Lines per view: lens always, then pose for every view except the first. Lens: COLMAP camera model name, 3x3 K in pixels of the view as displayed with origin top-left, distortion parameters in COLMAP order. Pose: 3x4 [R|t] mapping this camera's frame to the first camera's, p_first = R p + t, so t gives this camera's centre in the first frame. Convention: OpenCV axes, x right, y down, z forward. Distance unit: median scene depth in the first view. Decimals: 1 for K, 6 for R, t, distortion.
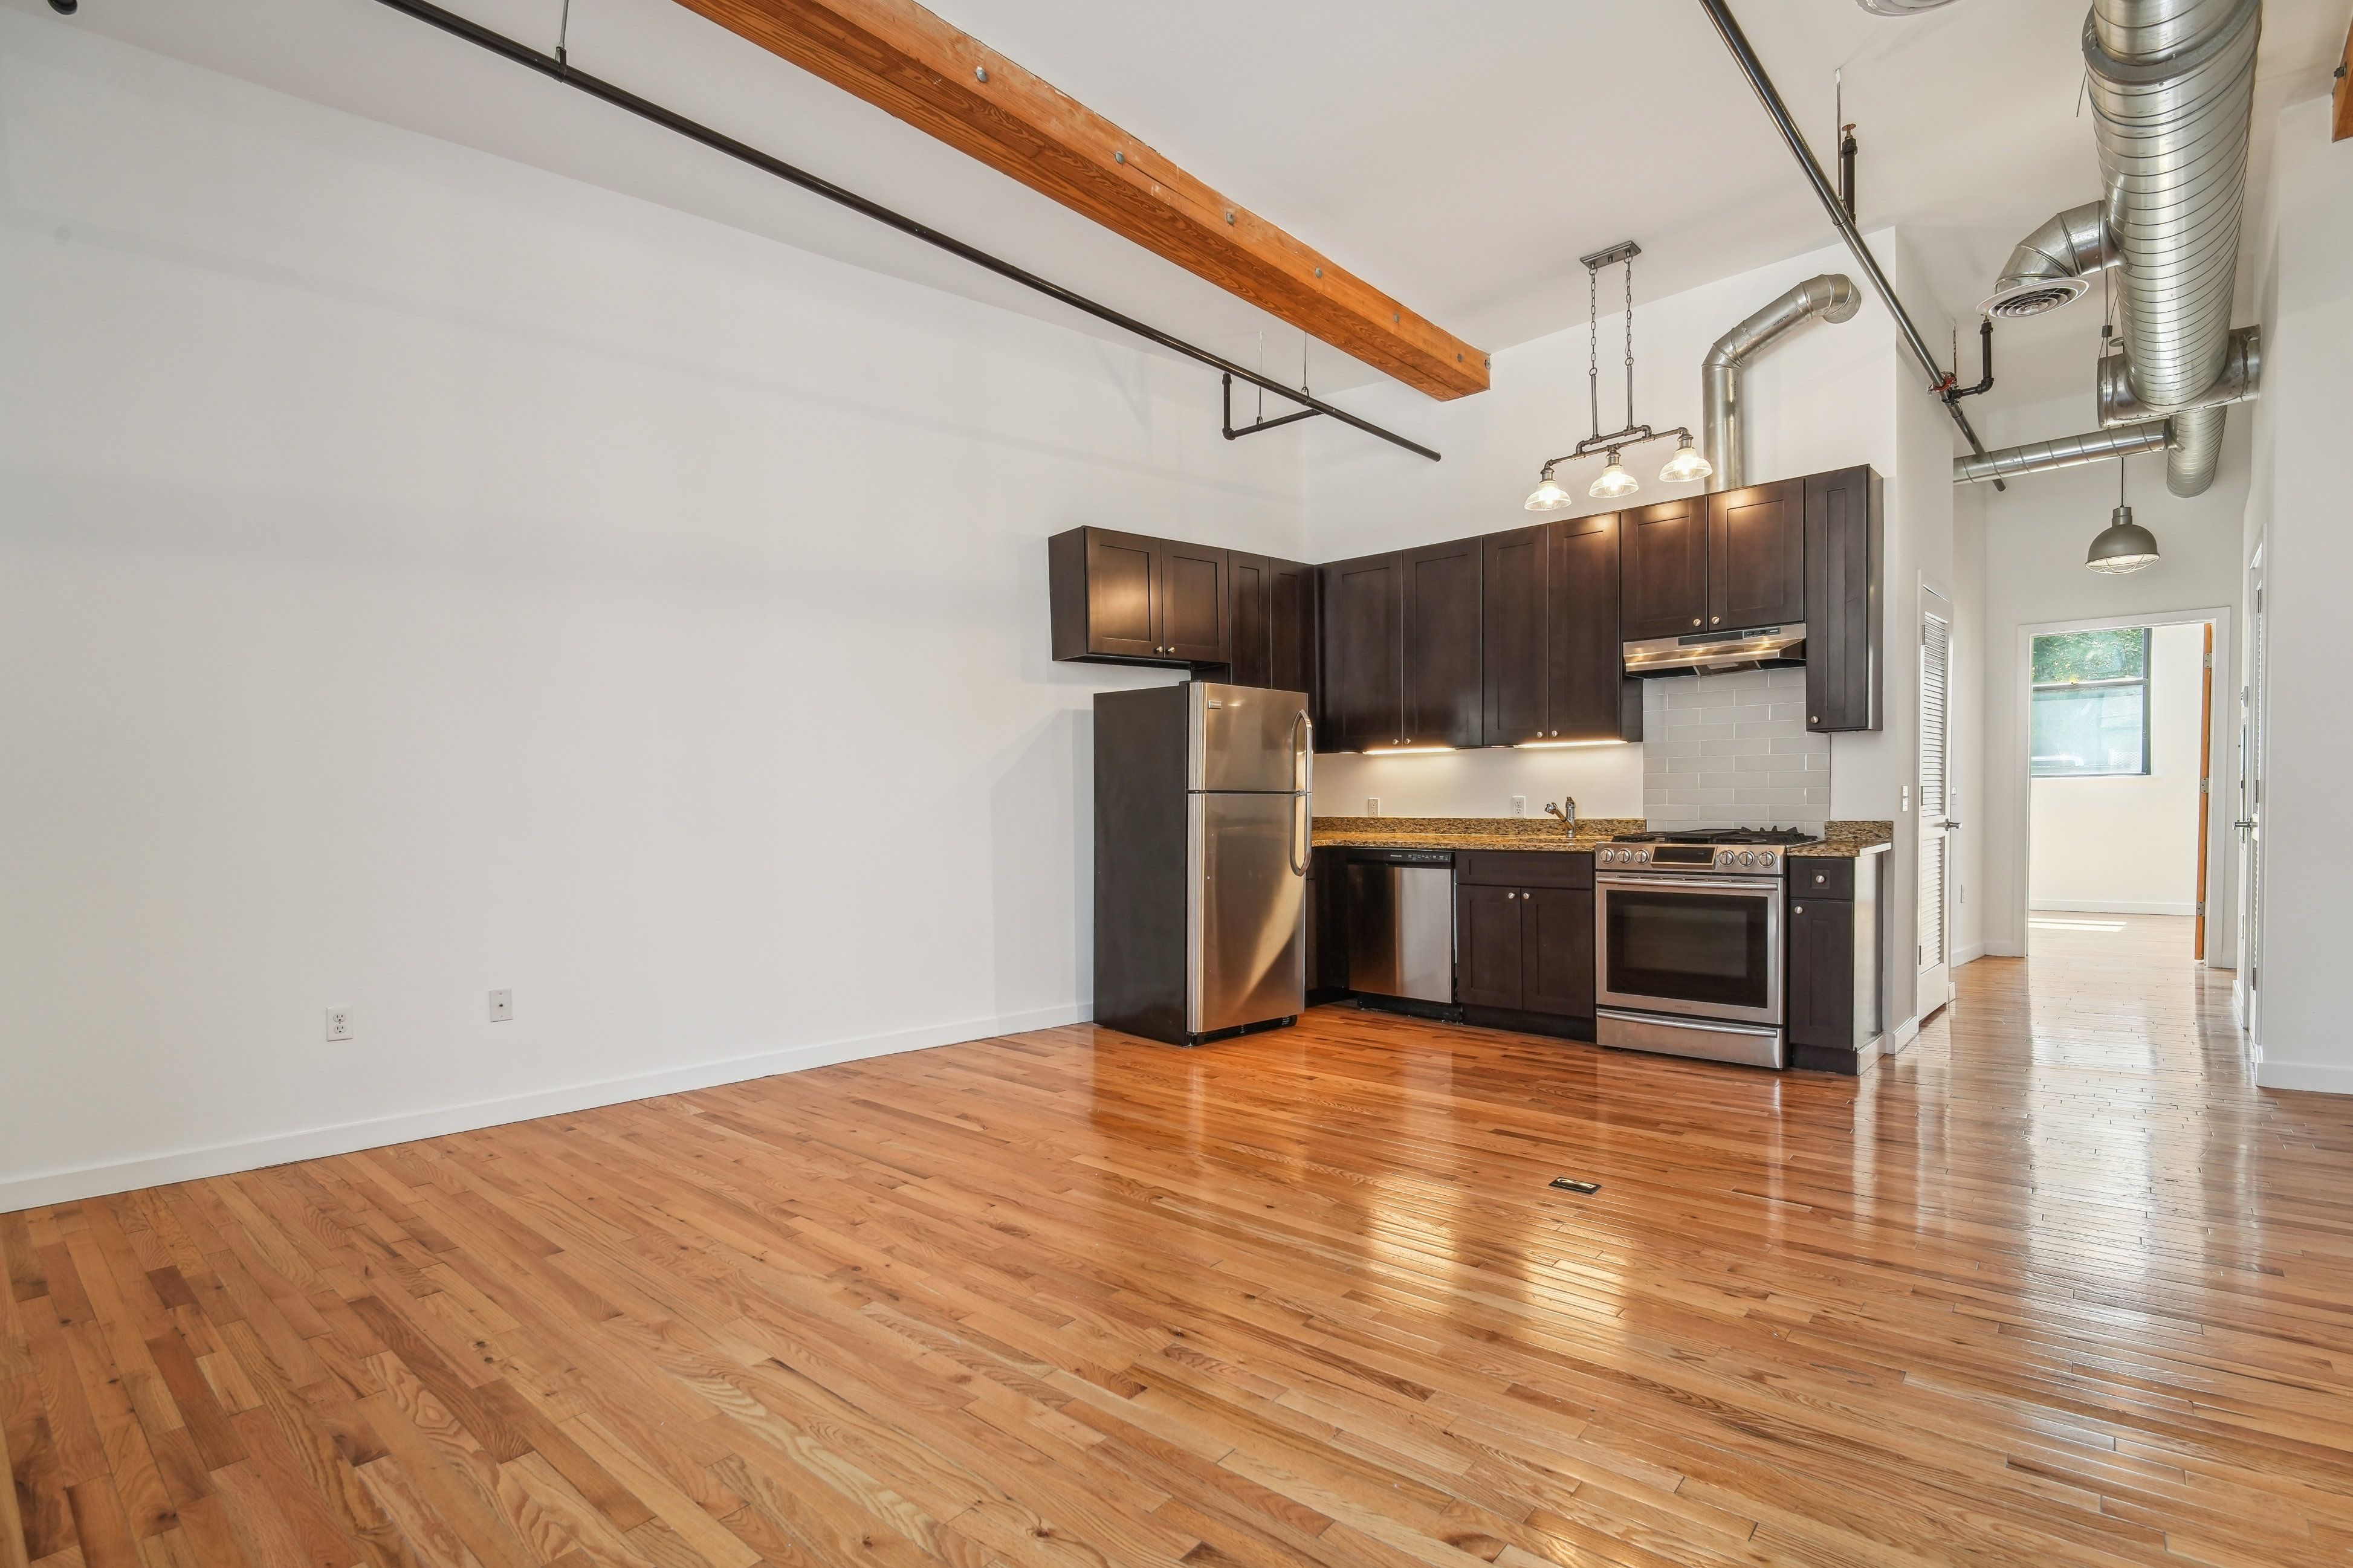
lens RADIAL K [[1100.2, 0, 1174.9], [0, 1100.2, 832.4], [0, 0, 1]] dist [0.001941, -0.000240]
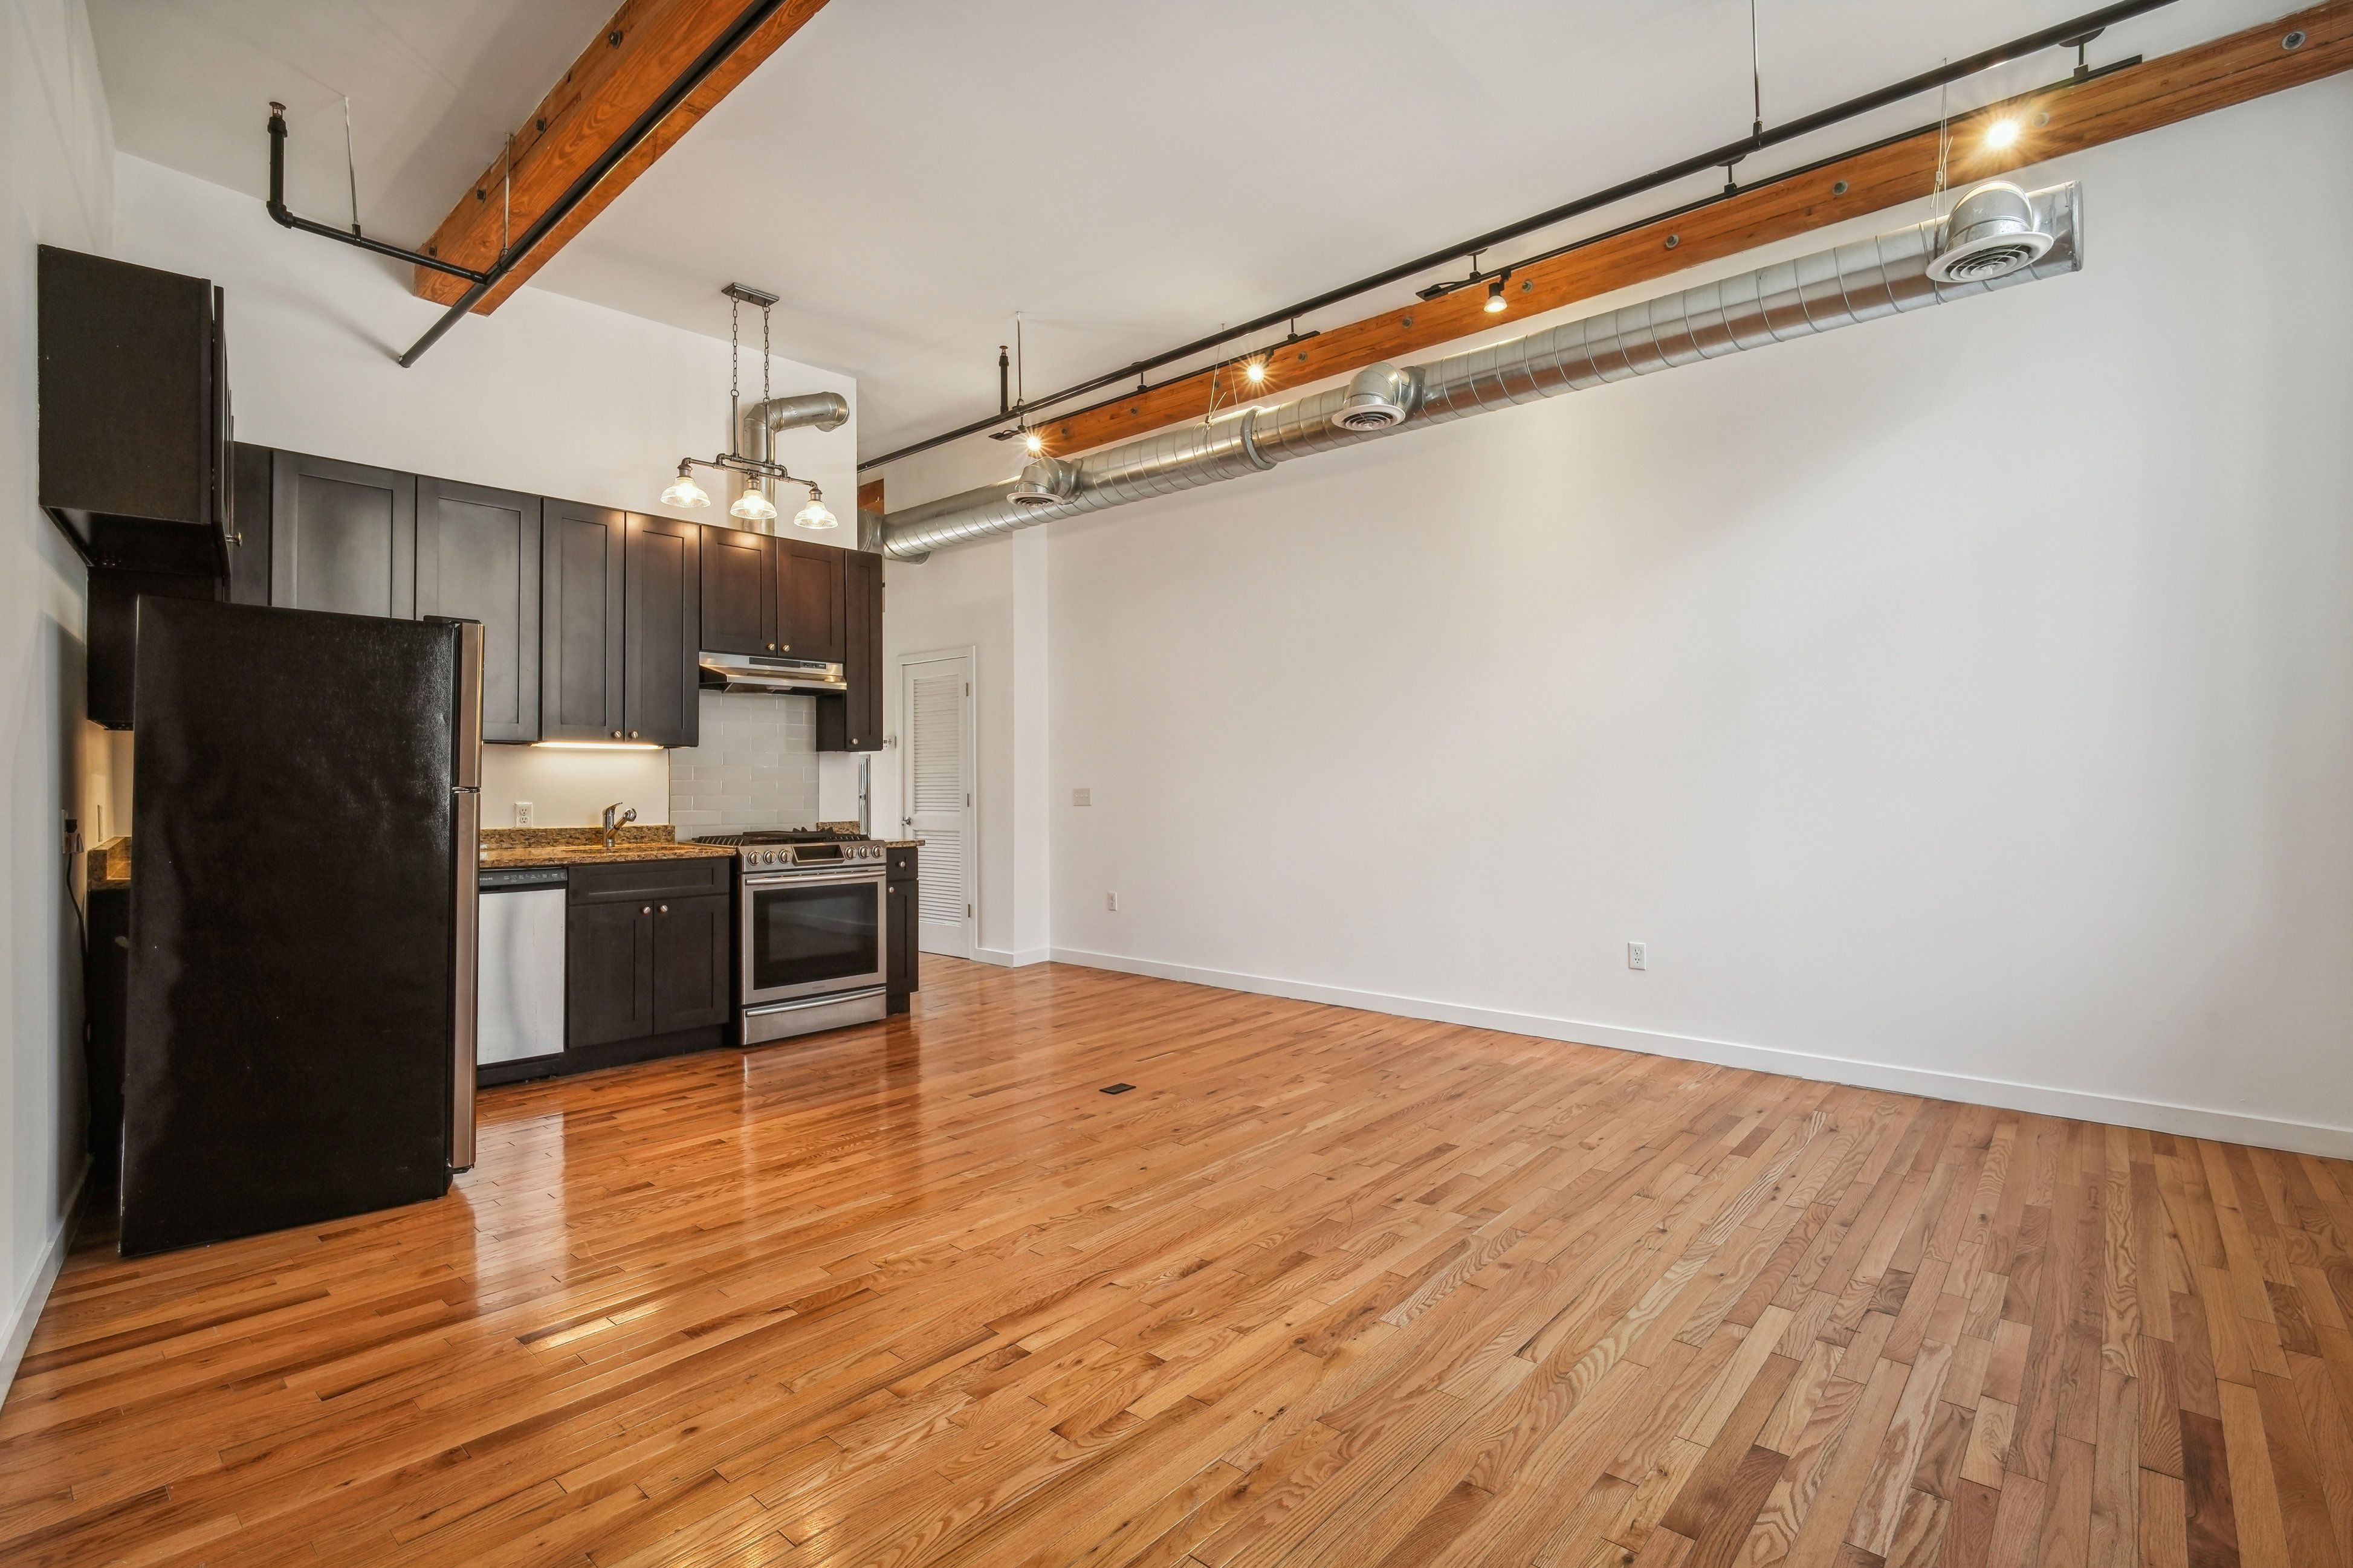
lens RADIAL K [[1094.6, 0, 1152.6], [0, 1094.6, 779.7], [0, 0, 1]] dist [-0.000323, -0.000061]
pose [[0.034108, 0.025884, 0.999083, -0.624081], [0.041125, 0.998782, -0.027280, -0.009184], [-0.998572, 0.042018, 0.033002, 0.581299]]
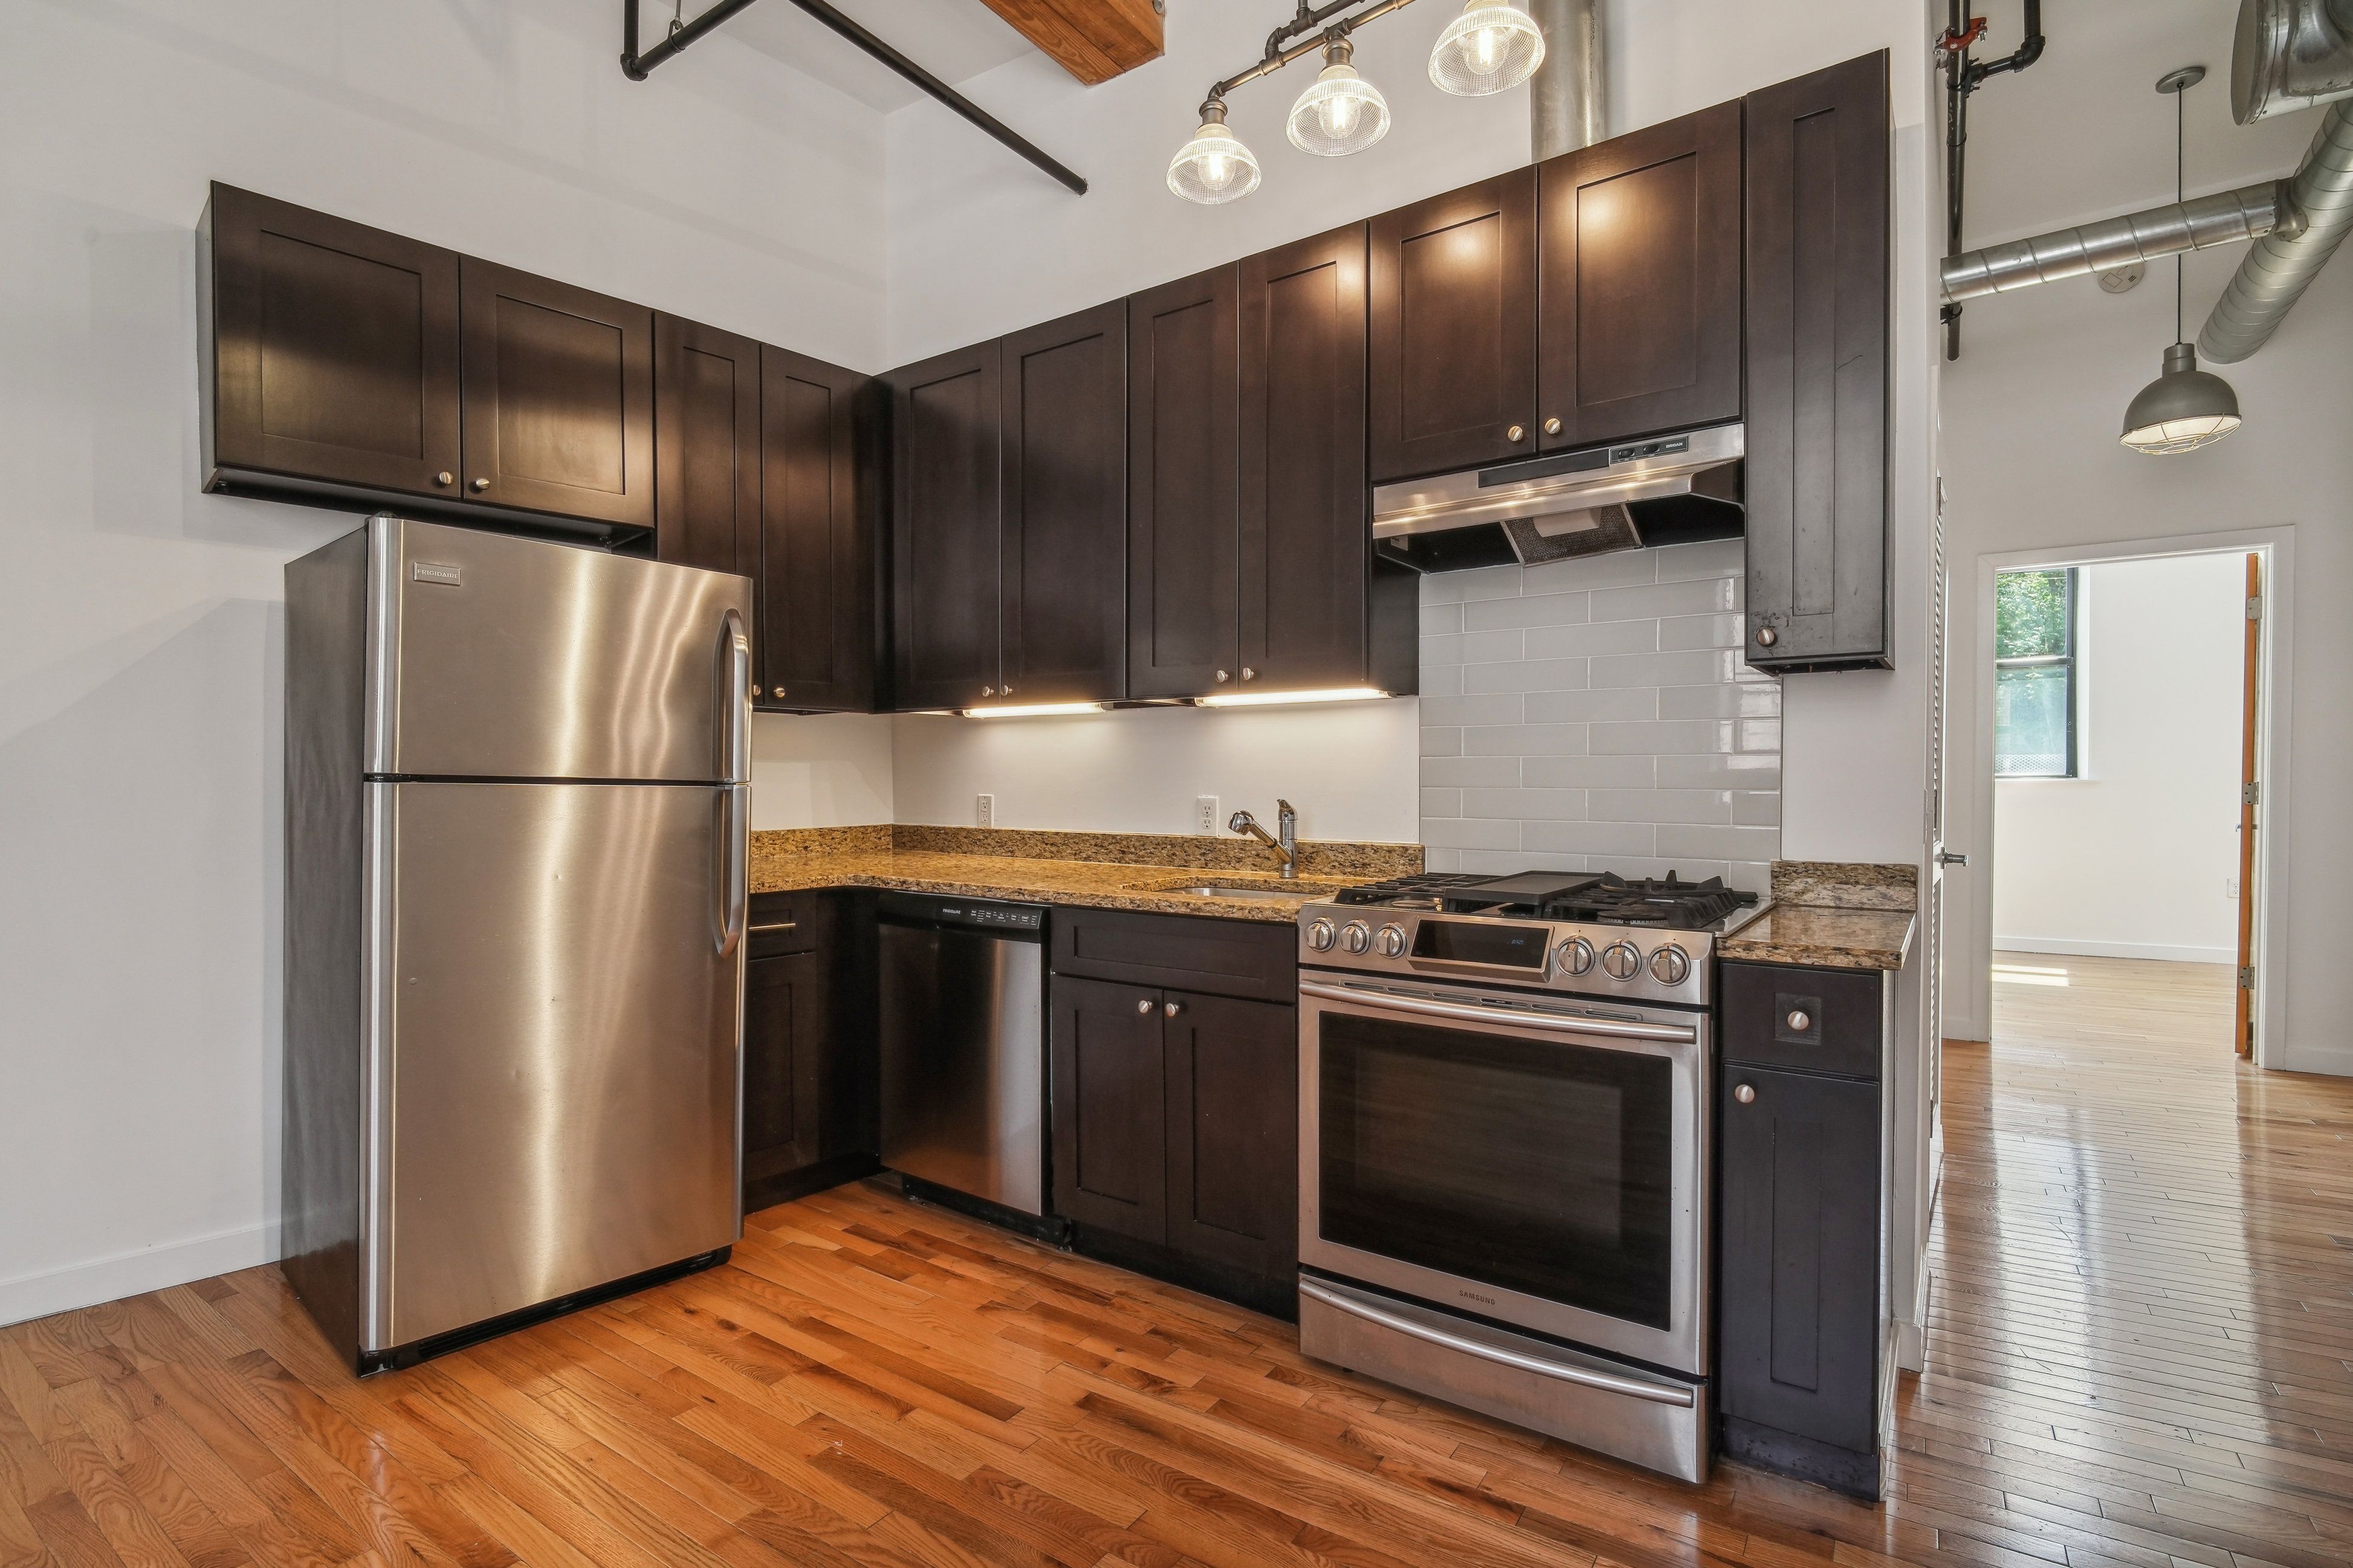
lens RADIAL K [[1105.5, 0, 1170.5], [0, 1105.5, 795.1], [0, 0, 1]] dist [0.000707, 0.000050]
pose [[0.993074, 0.014104, 0.116641, 0.276336], [-0.011289, 0.999630, -0.024758, -0.023710], [-0.116947, 0.023270, 0.992865, 0.554184]]
